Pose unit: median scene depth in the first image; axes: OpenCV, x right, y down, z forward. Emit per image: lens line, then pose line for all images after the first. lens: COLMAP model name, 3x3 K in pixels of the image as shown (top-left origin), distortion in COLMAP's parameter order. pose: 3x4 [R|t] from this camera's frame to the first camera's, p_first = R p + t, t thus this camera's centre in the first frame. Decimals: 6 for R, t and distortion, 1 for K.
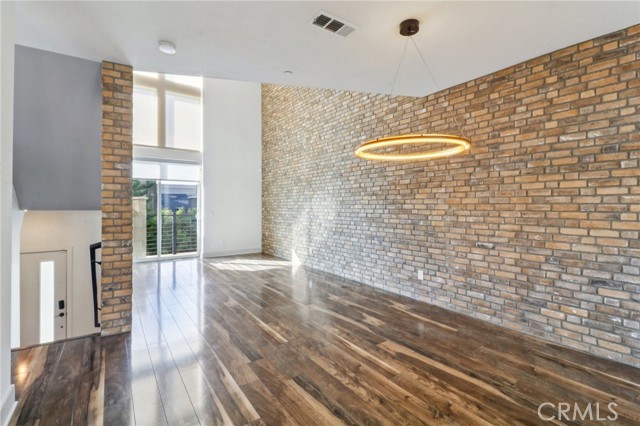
lens RADIAL K [[298.2, 0, 324.4], [0, 298.2, 207.8], [0, 0, 1]] dist [0.010643, -0.009780]
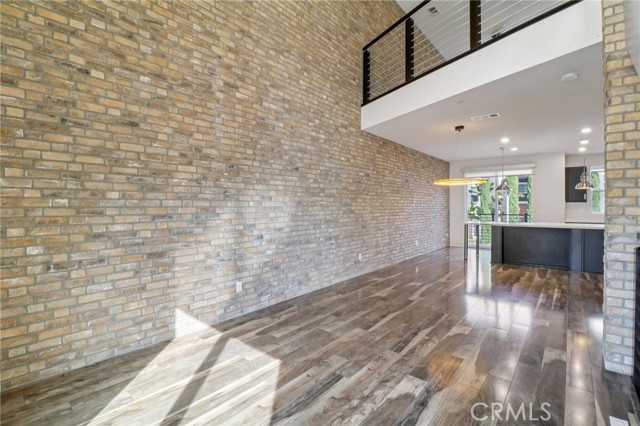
lens RADIAL K [[298.2, 0, 308.3], [0, 298.2, 210.0], [0, 0, 1]] dist [0.010643, -0.009780]
pose [[-0.228229, -0.012695, 0.973525, -0.979878], [0.008260, 0.999854, 0.014975, -0.016661], [-0.973573, 0.011459, -0.228090, 1.555941]]
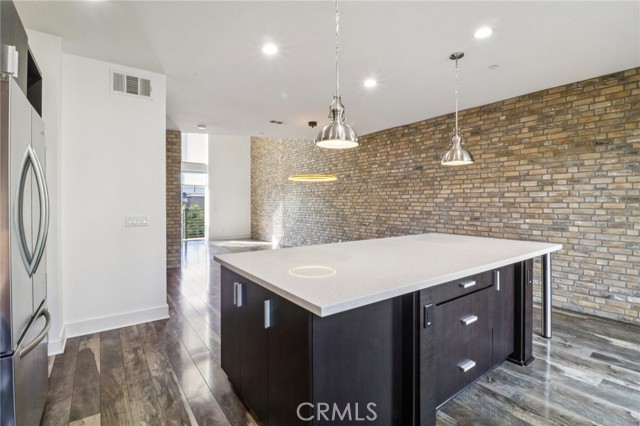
lens RADIAL K [[298.2, 0, 323.8], [0, 298.2, 208.2], [0, 0, 1]] dist [0.010643, -0.009780]
pose [[0.999780, 0.000281, 0.020979, 0.190131], [-0.000473, 0.999958, 0.009149, 0.005958], [-0.020976, -0.009157, 0.999738, -0.744070]]
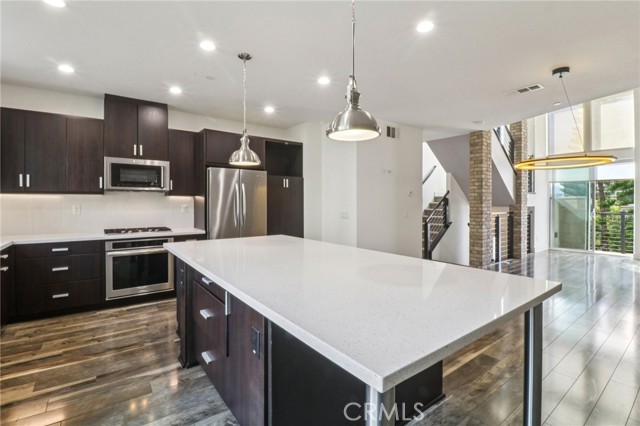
lens RADIAL K [[298.2, 0, 310.4], [0, 298.2, 205.8], [0, 0, 1]] dist [0.010643, -0.009780]
pose [[0.026713, 0.000758, -0.999643, 0.943060], [-0.003936, 0.999992, 0.000653, 0.006298], [0.999635, 0.003917, 0.026716, -0.107689]]
